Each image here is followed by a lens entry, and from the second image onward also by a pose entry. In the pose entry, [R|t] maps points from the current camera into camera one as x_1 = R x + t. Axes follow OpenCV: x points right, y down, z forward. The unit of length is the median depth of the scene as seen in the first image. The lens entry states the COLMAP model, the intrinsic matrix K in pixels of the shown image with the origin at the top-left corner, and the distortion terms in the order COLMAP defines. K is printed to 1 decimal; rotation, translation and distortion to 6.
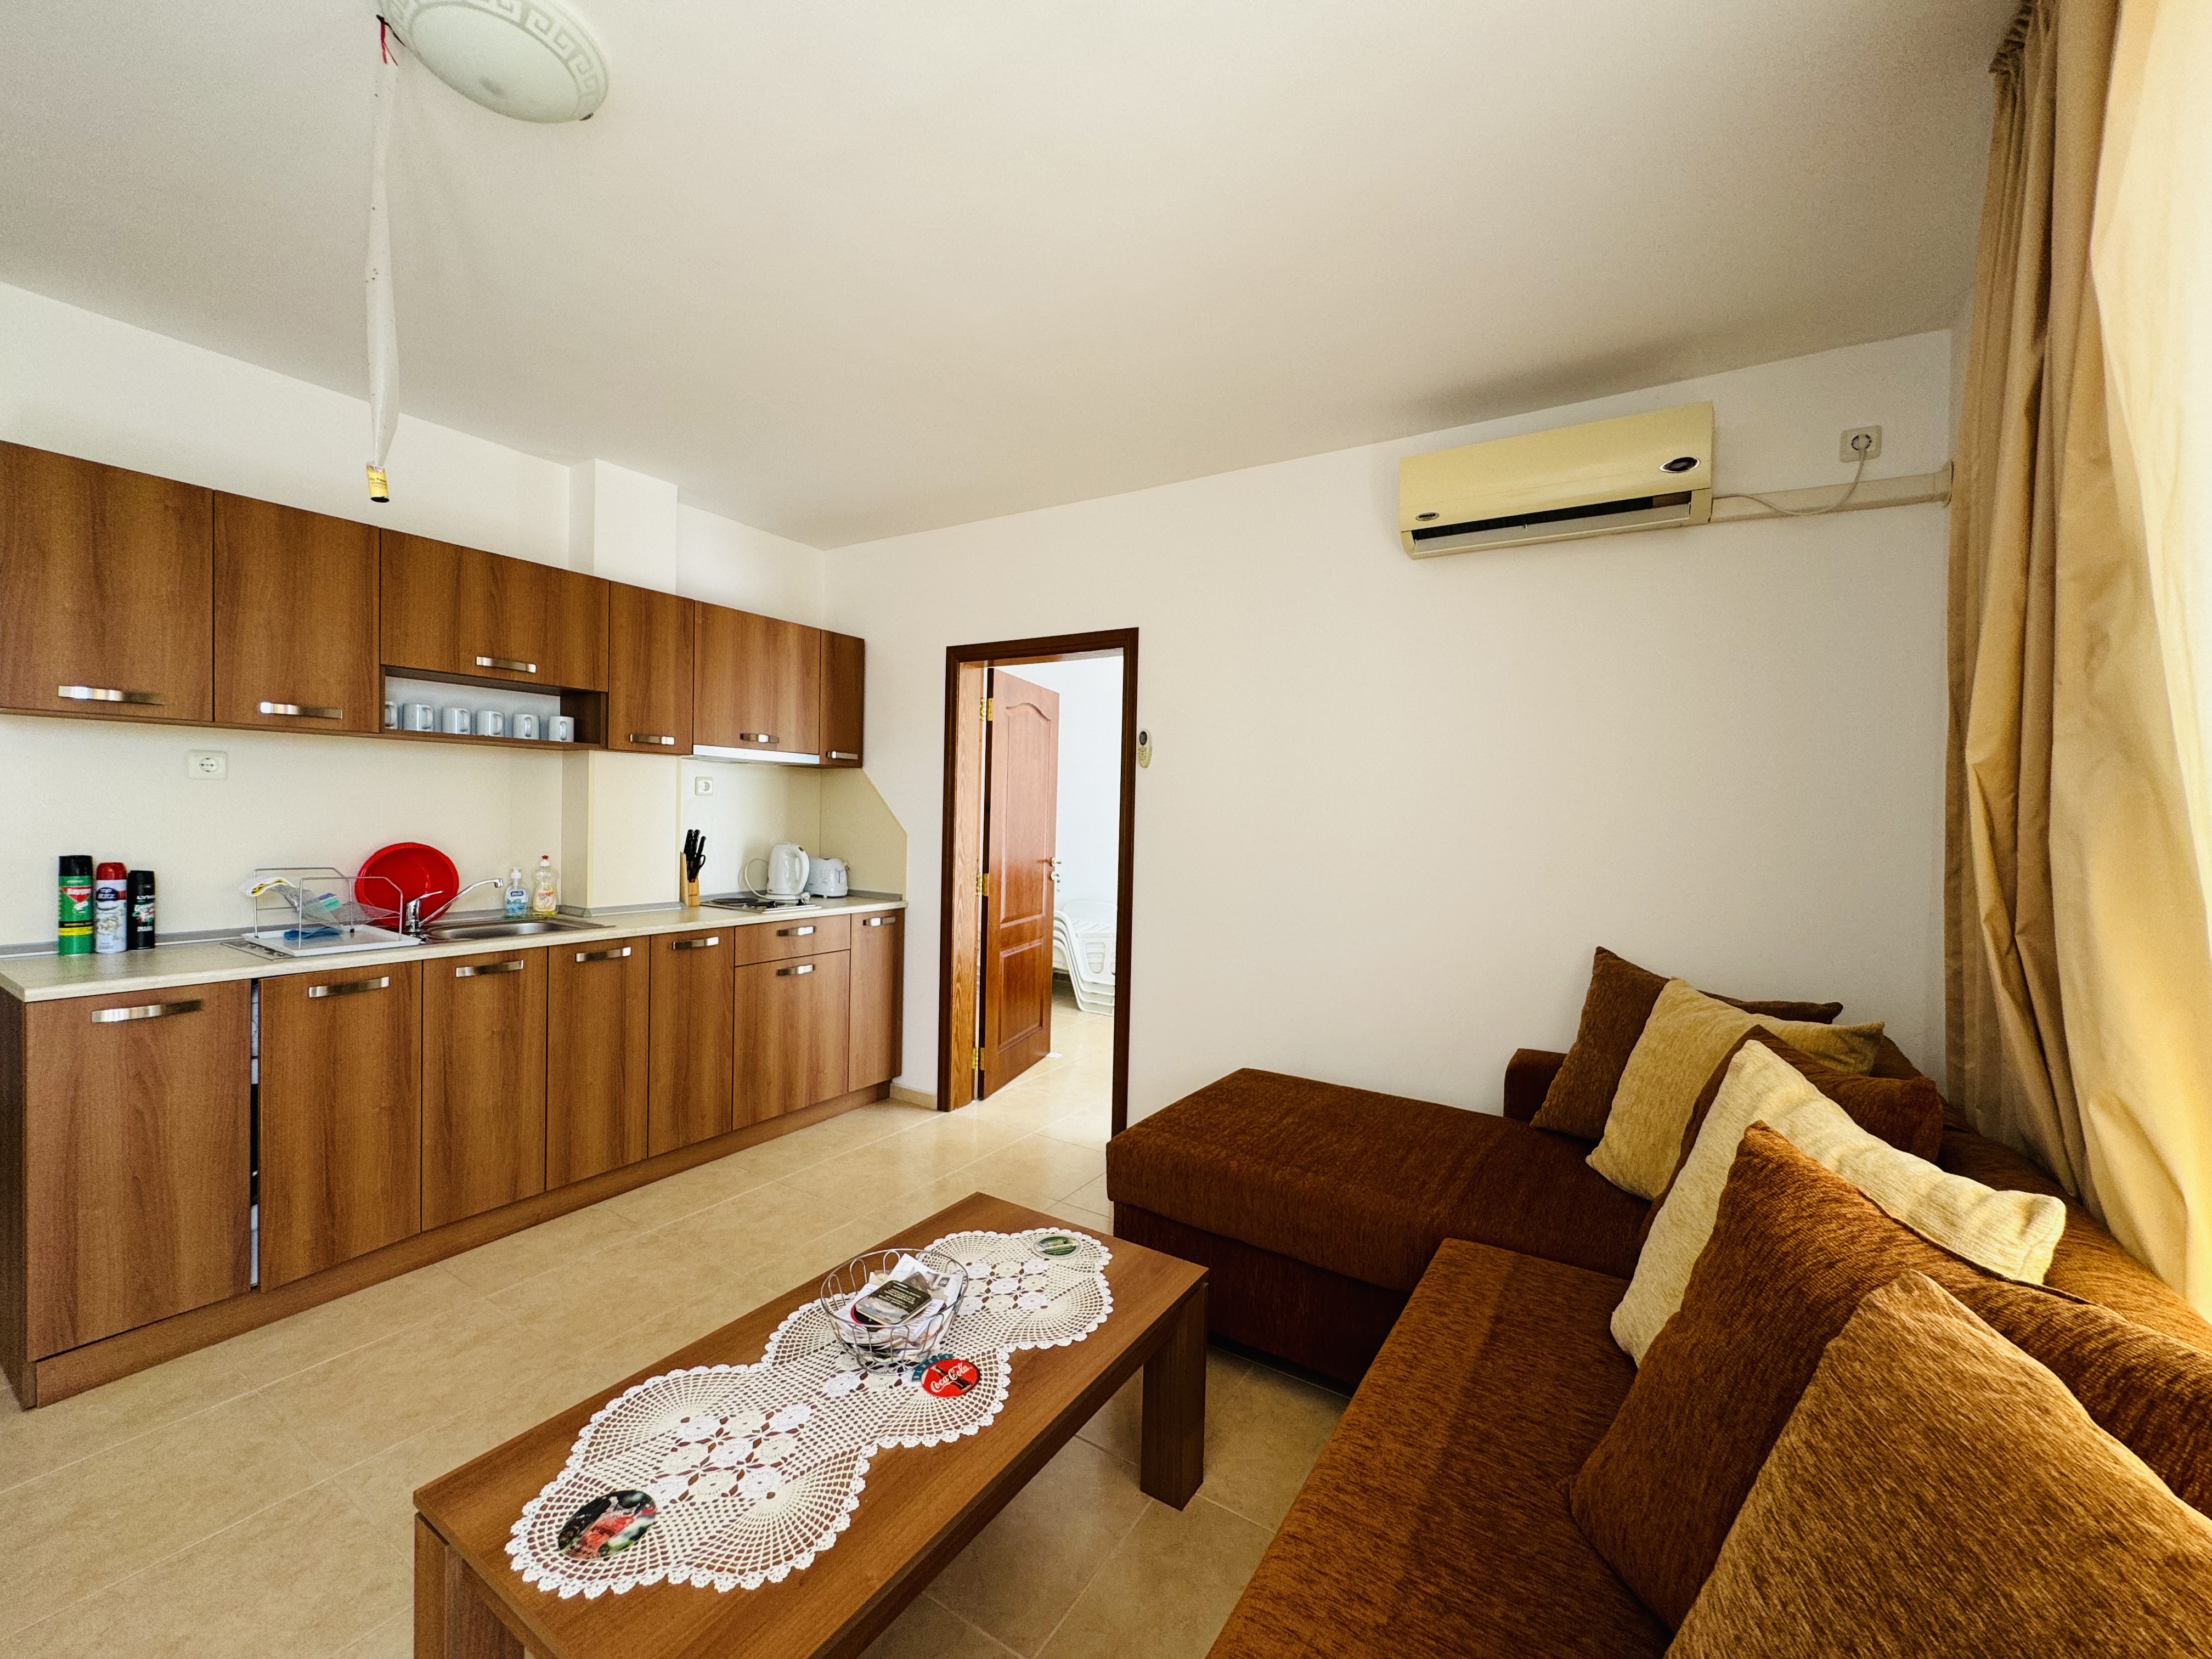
lens RADIAL K [[883.9, 0, 1107.4], [0, 883.9, 828.8], [0, 0, 1]] dist [0.000725, 0.000456]
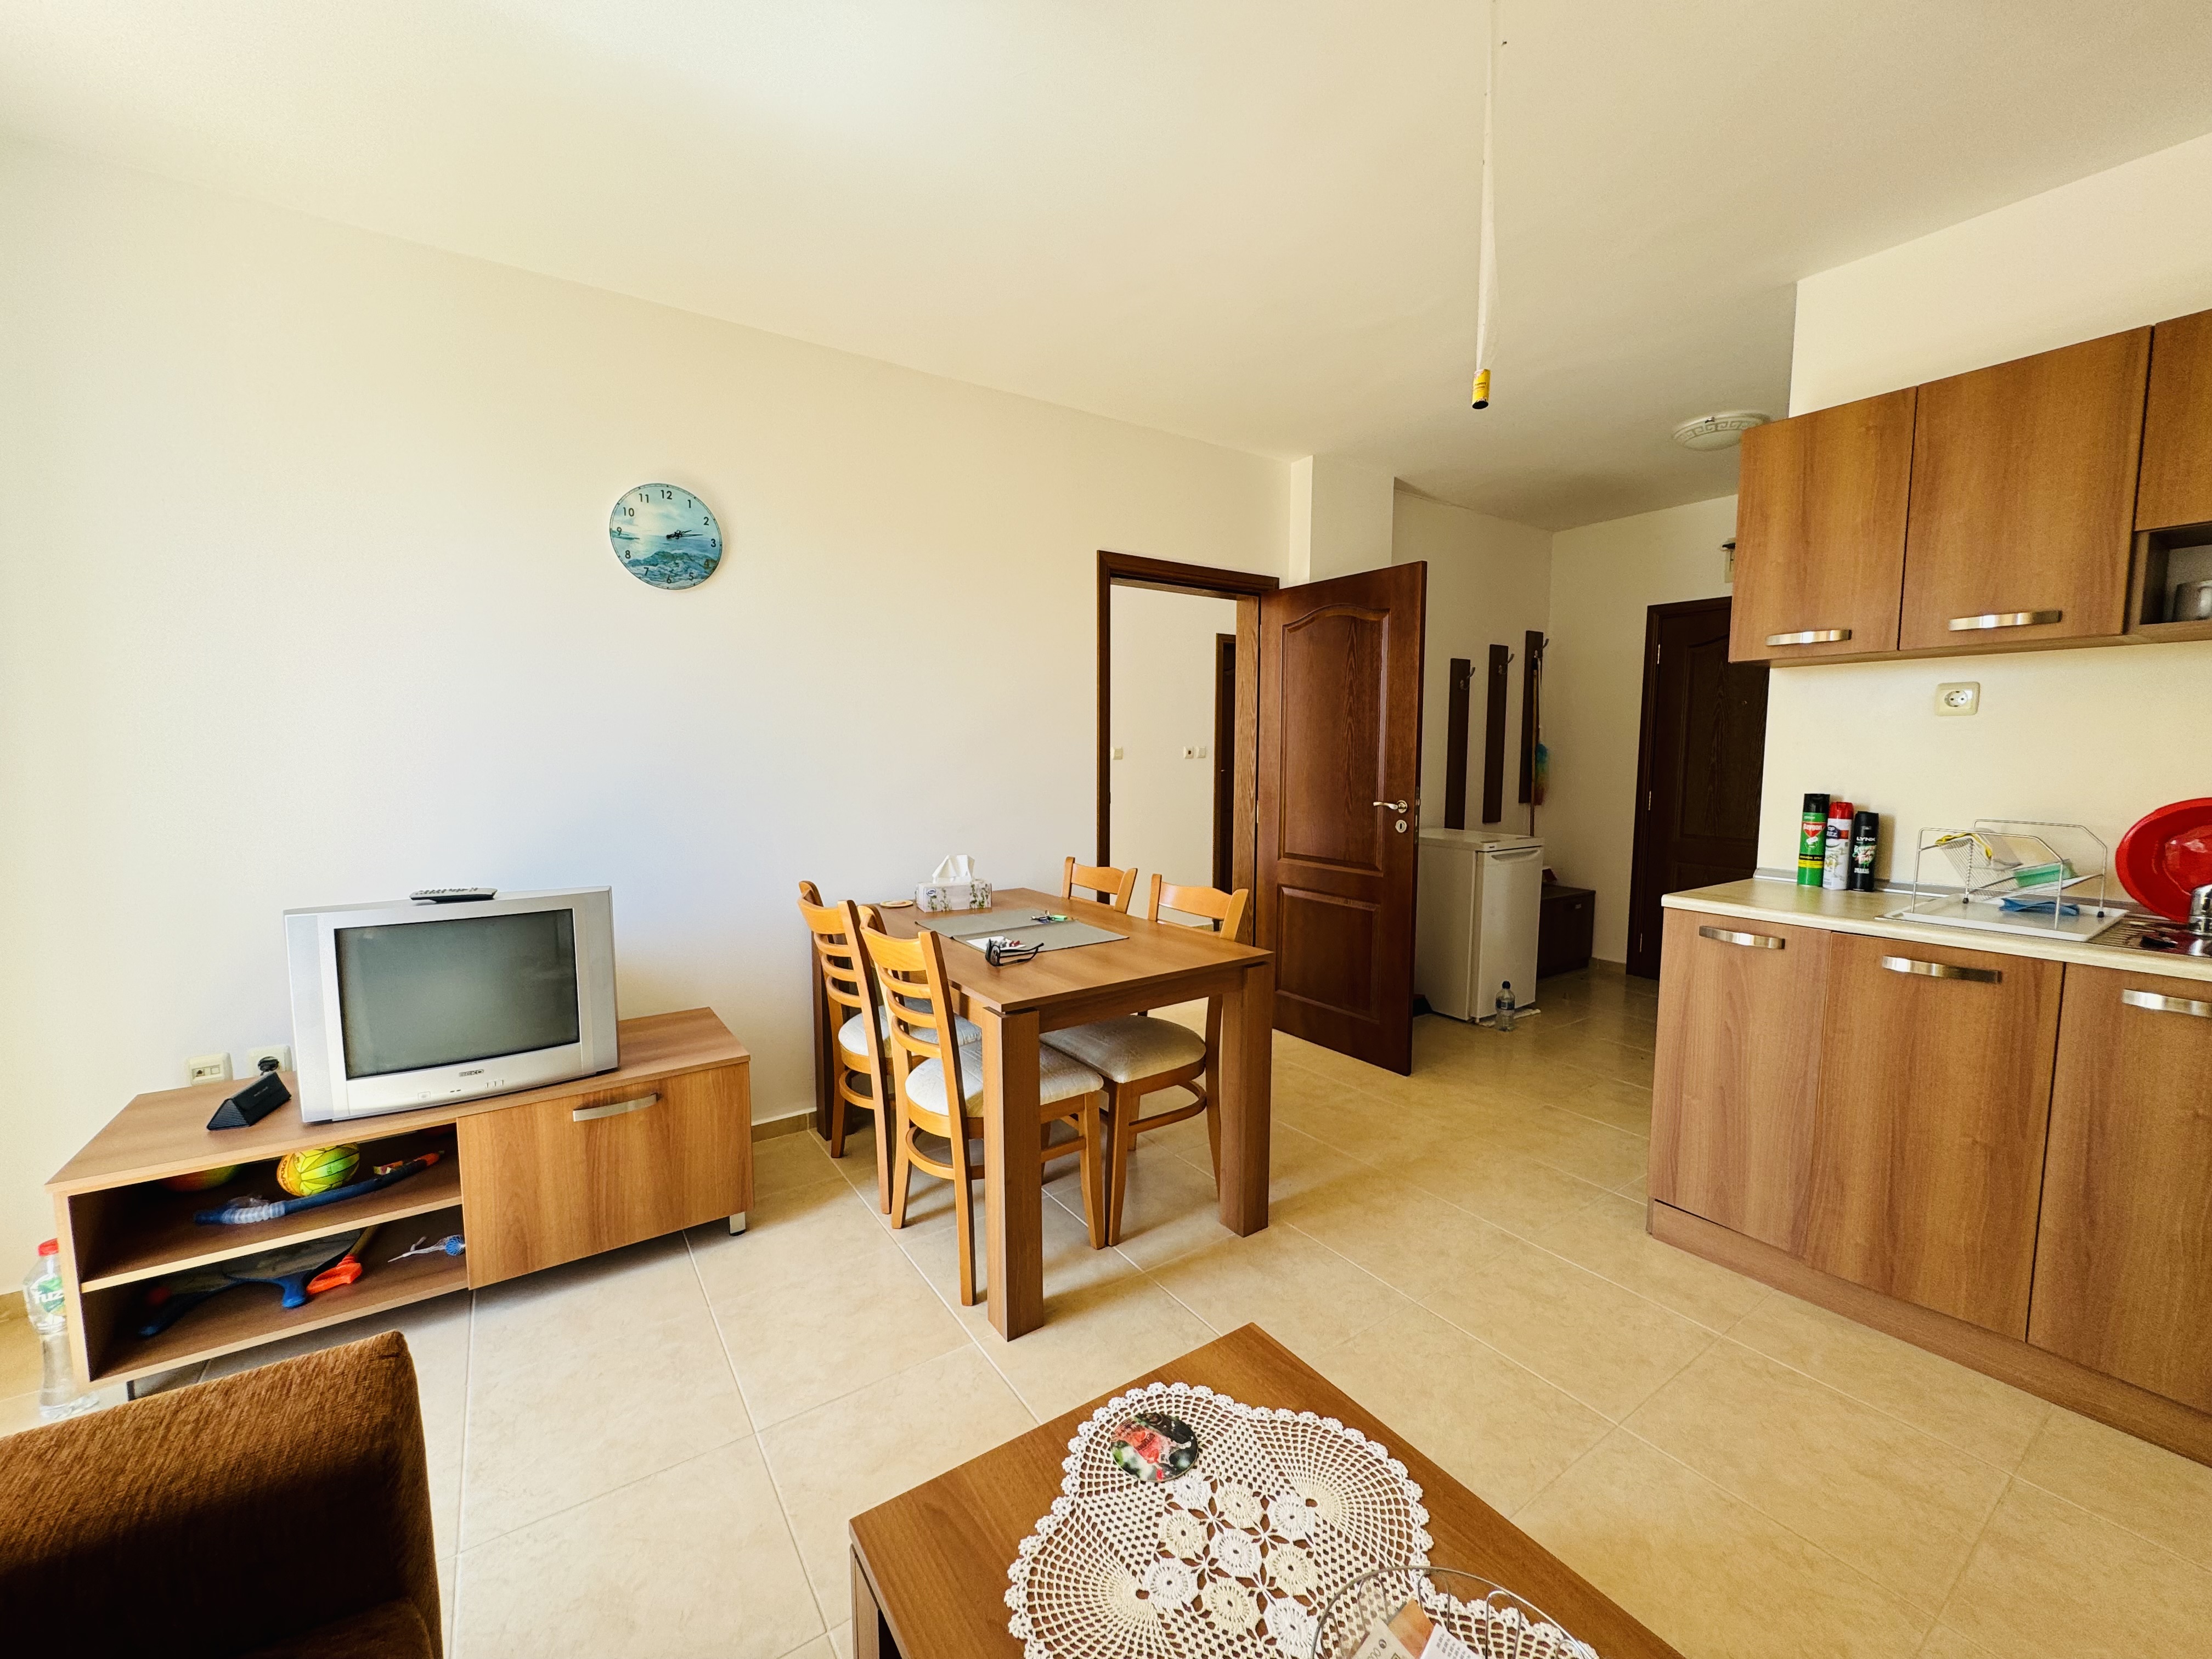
lens RADIAL K [[883.9, 0, 1107.4], [0, 883.9, 828.8], [0, 0, 1]] dist [0.000725, 0.000456]
pose [[-0.400226, 0.058062, -0.914575, 0.153107], [-0.028504, 0.996719, 0.075751, 0.016101], [0.915973, 0.056387, -0.397258, 0.637644]]
